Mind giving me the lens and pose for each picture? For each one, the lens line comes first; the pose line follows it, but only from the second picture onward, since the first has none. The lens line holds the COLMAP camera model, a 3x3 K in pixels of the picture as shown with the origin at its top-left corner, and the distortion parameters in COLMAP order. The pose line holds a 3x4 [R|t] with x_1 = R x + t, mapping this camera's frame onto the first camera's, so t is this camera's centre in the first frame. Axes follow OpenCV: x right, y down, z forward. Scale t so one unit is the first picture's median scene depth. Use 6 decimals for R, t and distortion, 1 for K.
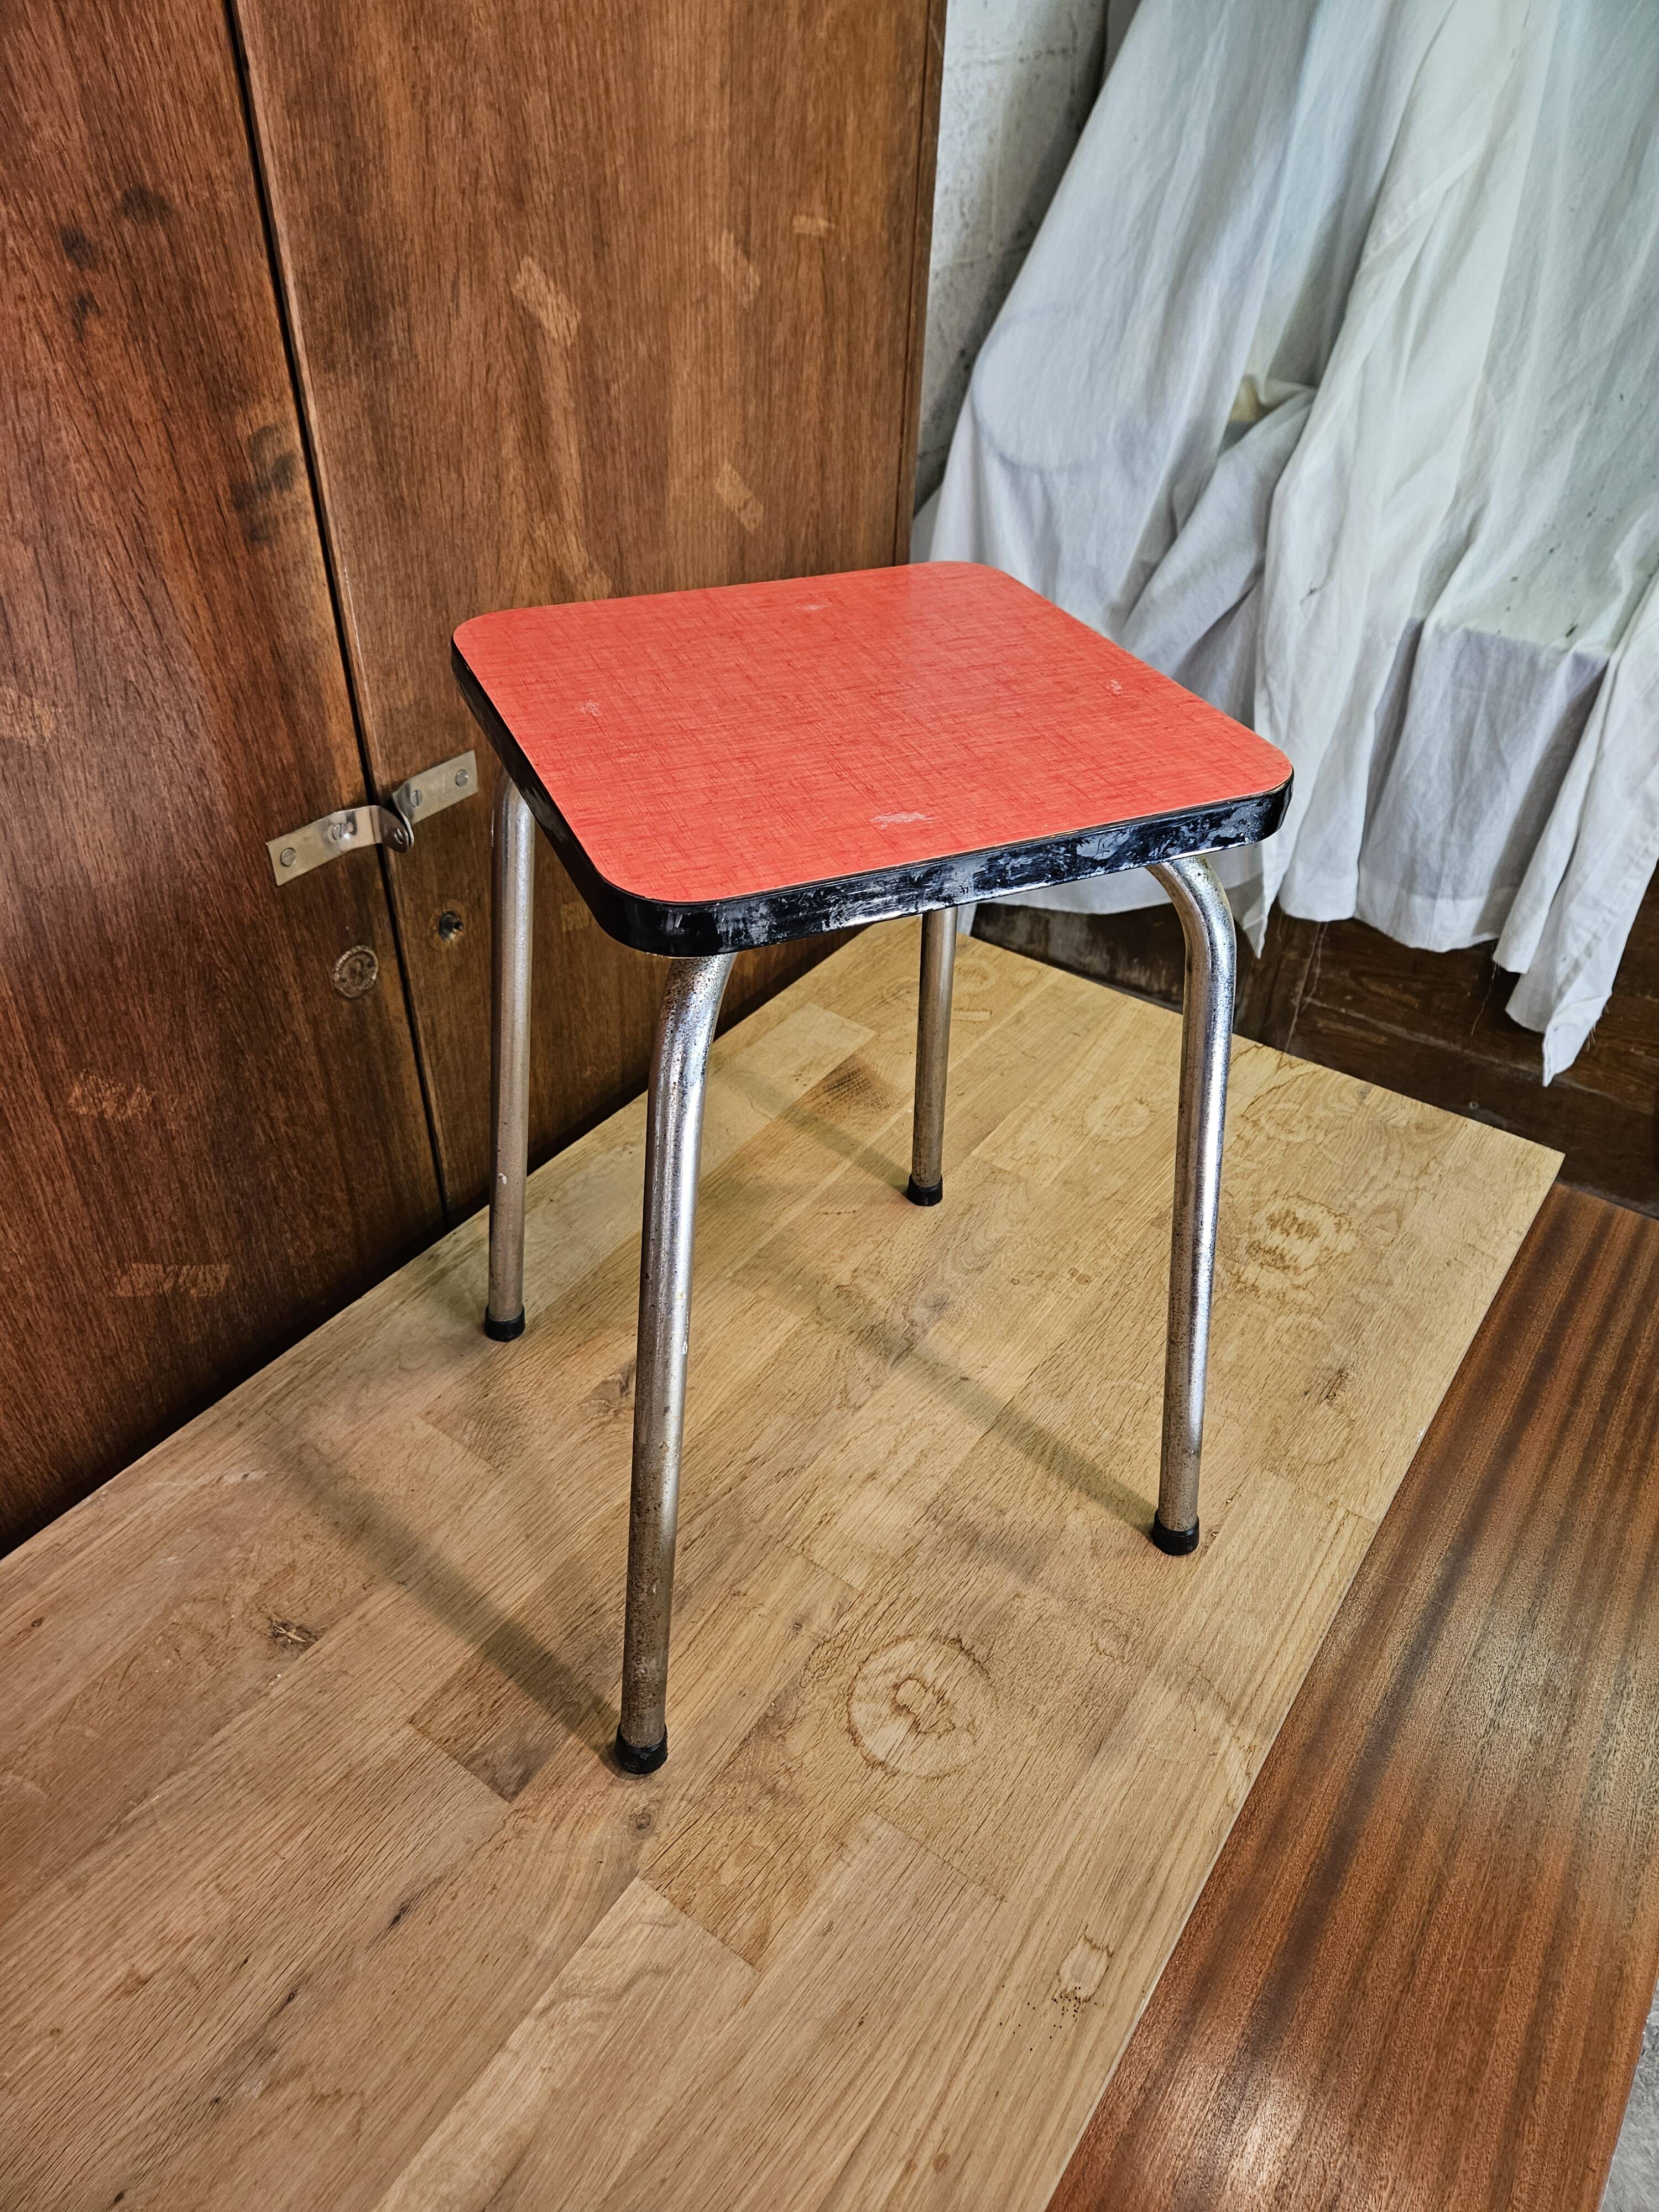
lens RADIAL K [[1492.1, 0, 826.8], [0, 1492.1, 1114.5], [0, 0, 1]] dist [0.067179, -0.058679]
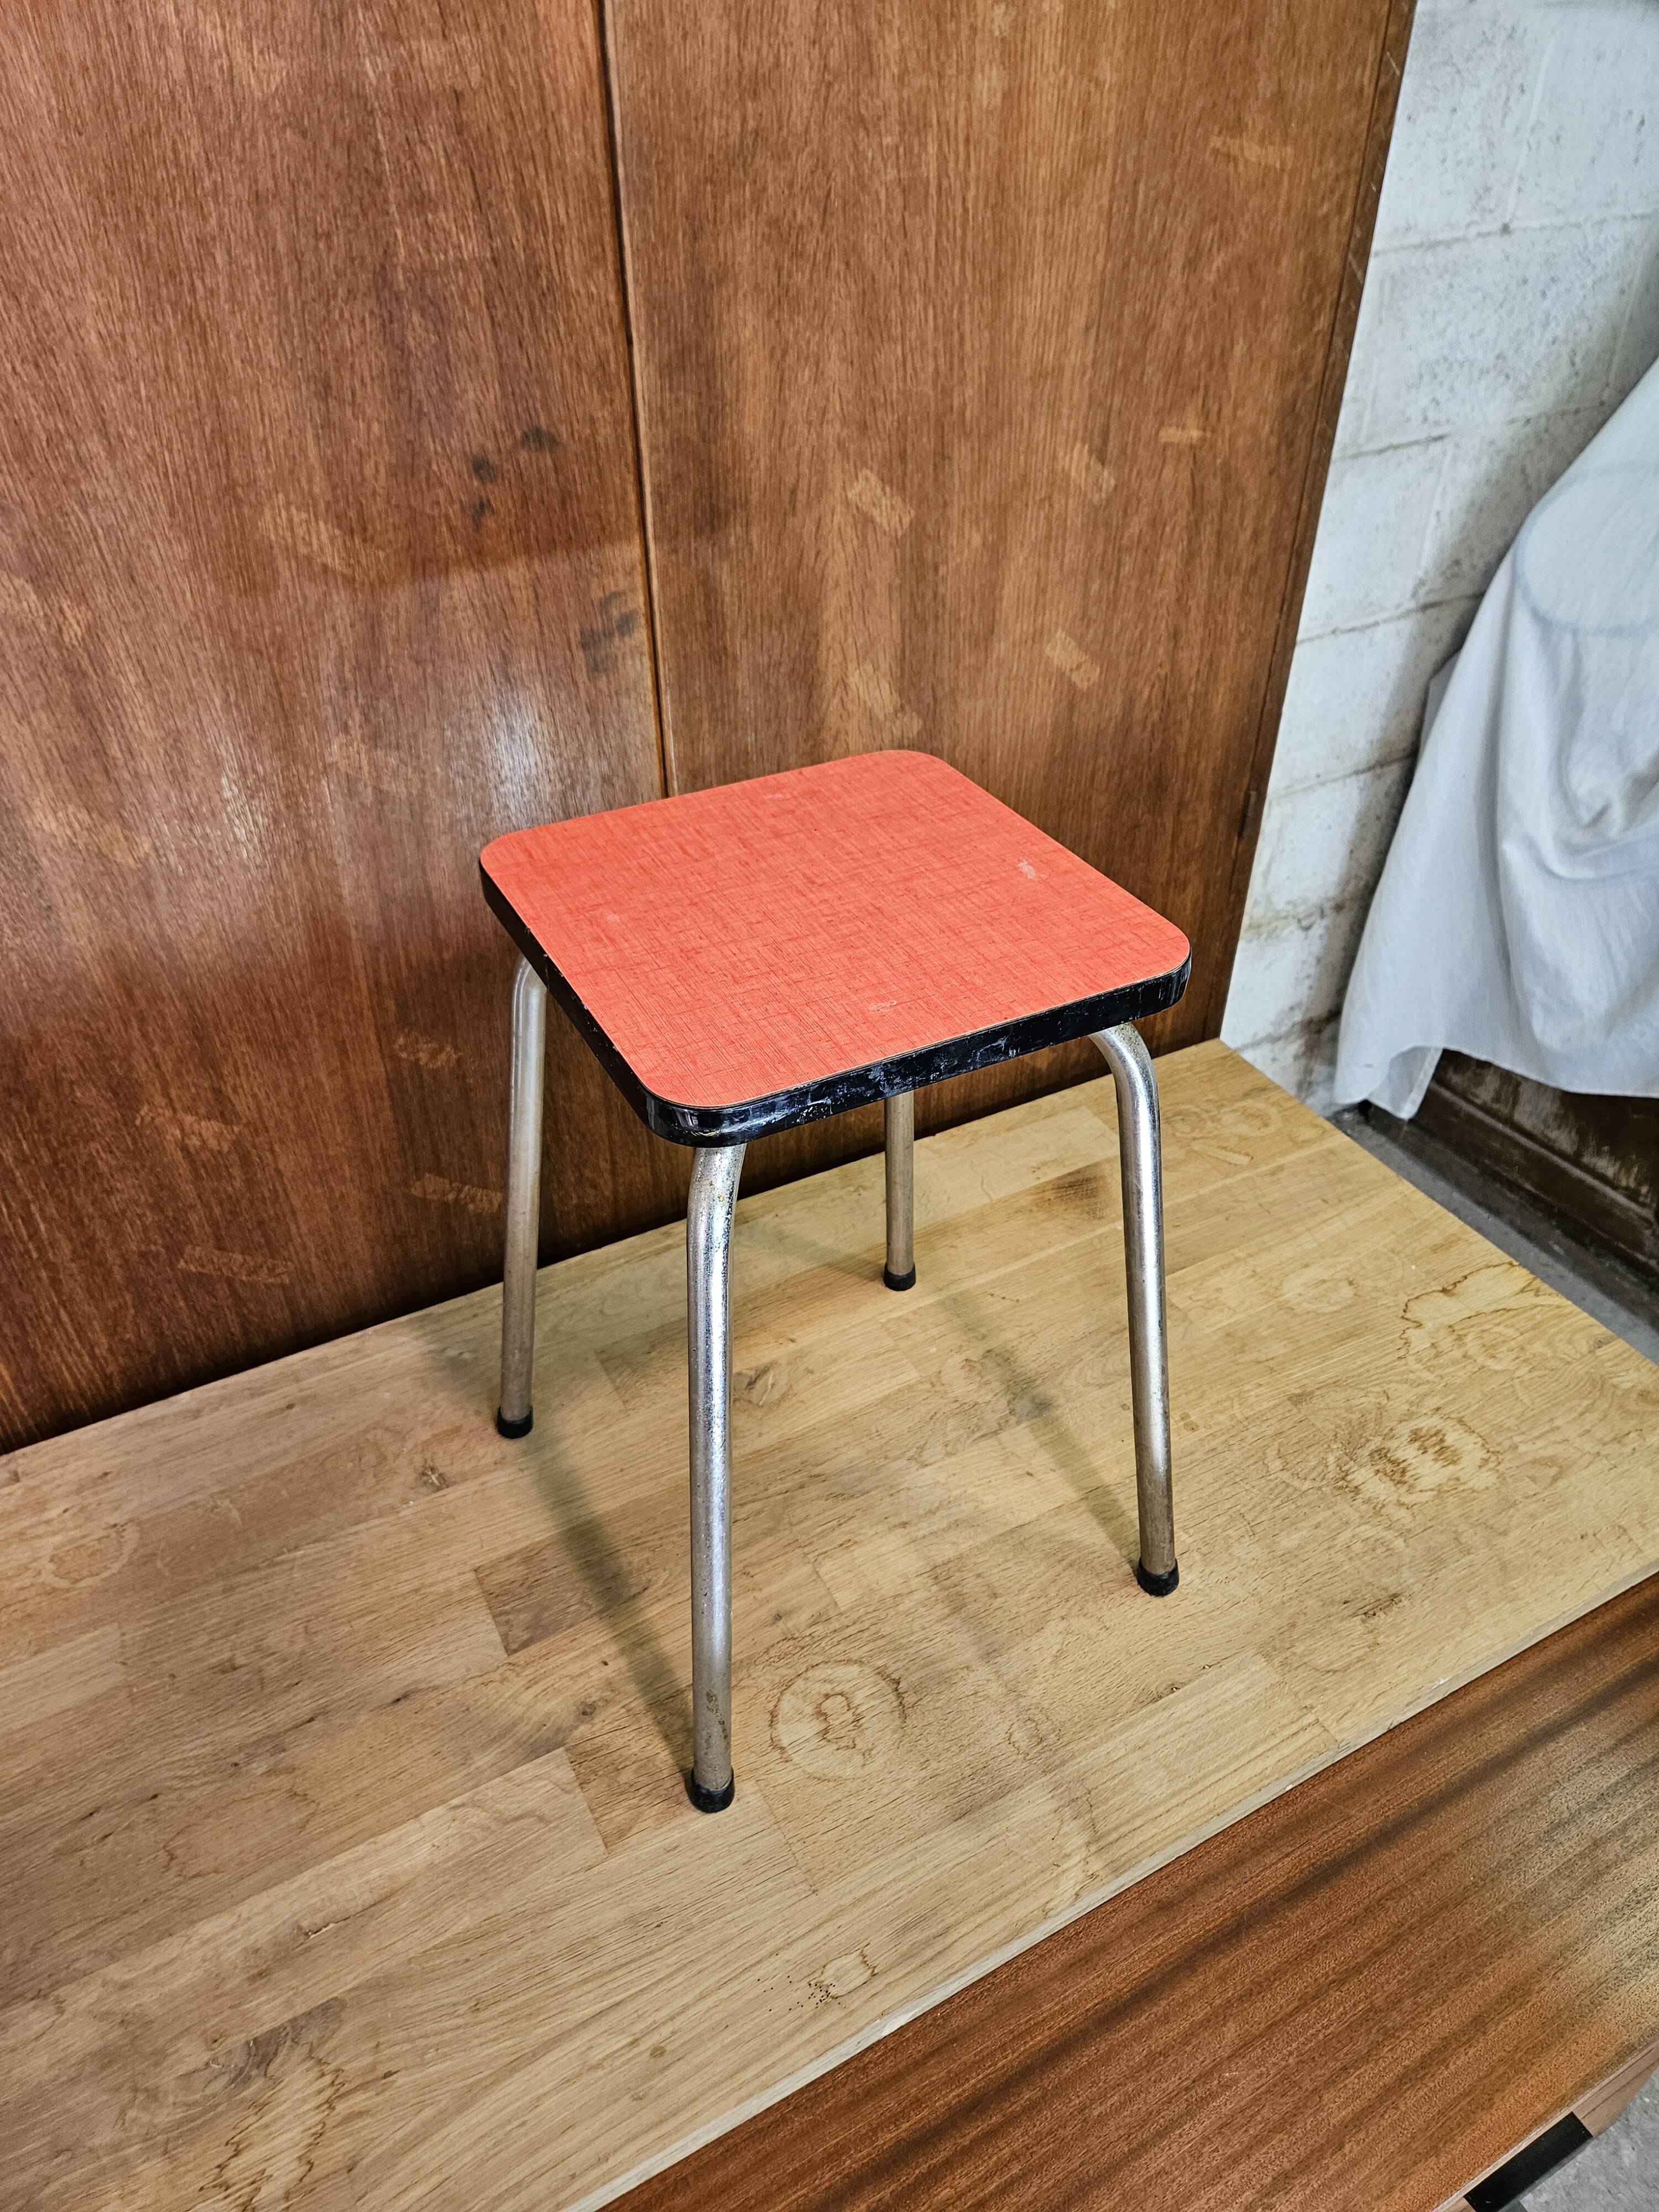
lens RADIAL K [[1497.1, 0, 828.4], [0, 1497.1, 1097.4], [0, 0, 1]] dist [0.064290, -0.059190]
pose [[0.893581, 0.241031, -0.378704, 0.360024], [-0.253345, 0.967212, 0.017806, -0.083420], [0.370578, 0.080032, 0.925347, -0.108865]]
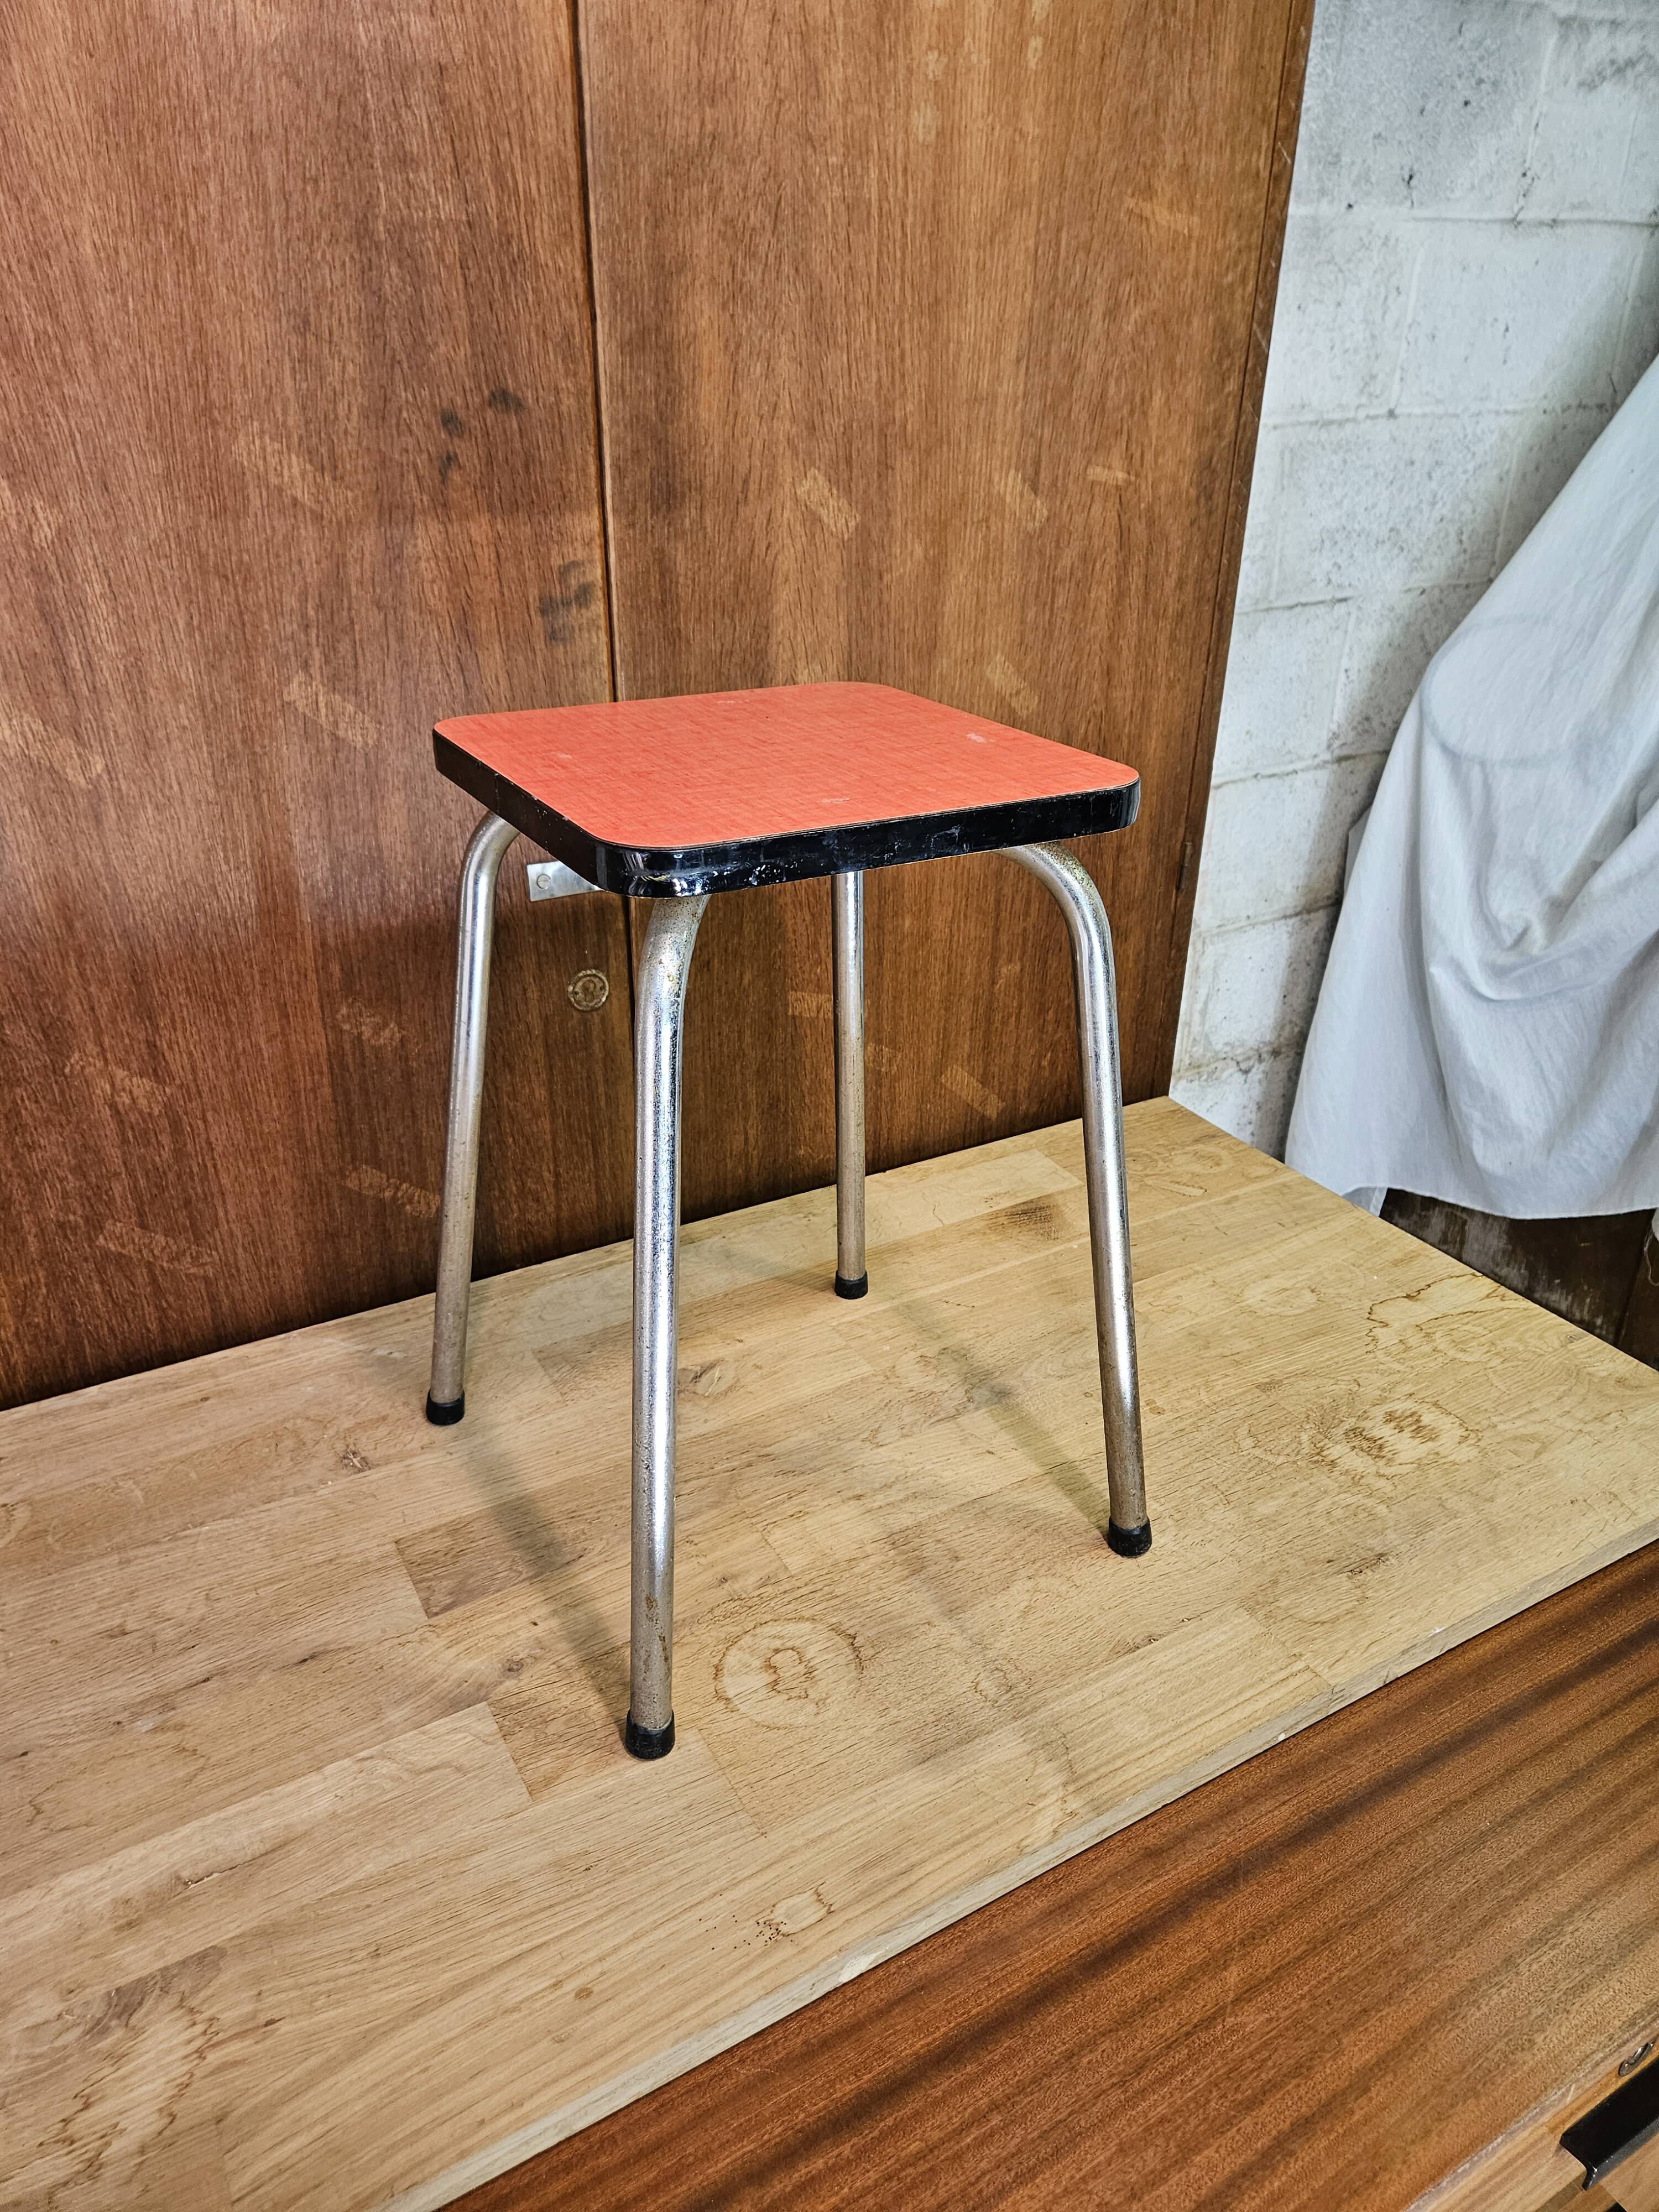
lens RADIAL K [[1490.9, 0, 811.2], [0, 1490.9, 1113.5], [0, 0, 1]] dist [0.065875, -0.058537]
pose [[0.903576, 0.171901, -0.392429, 0.401438], [-0.250777, 0.954874, -0.159142, 0.172107], [0.347364, 0.242209, 0.905910, -0.045053]]
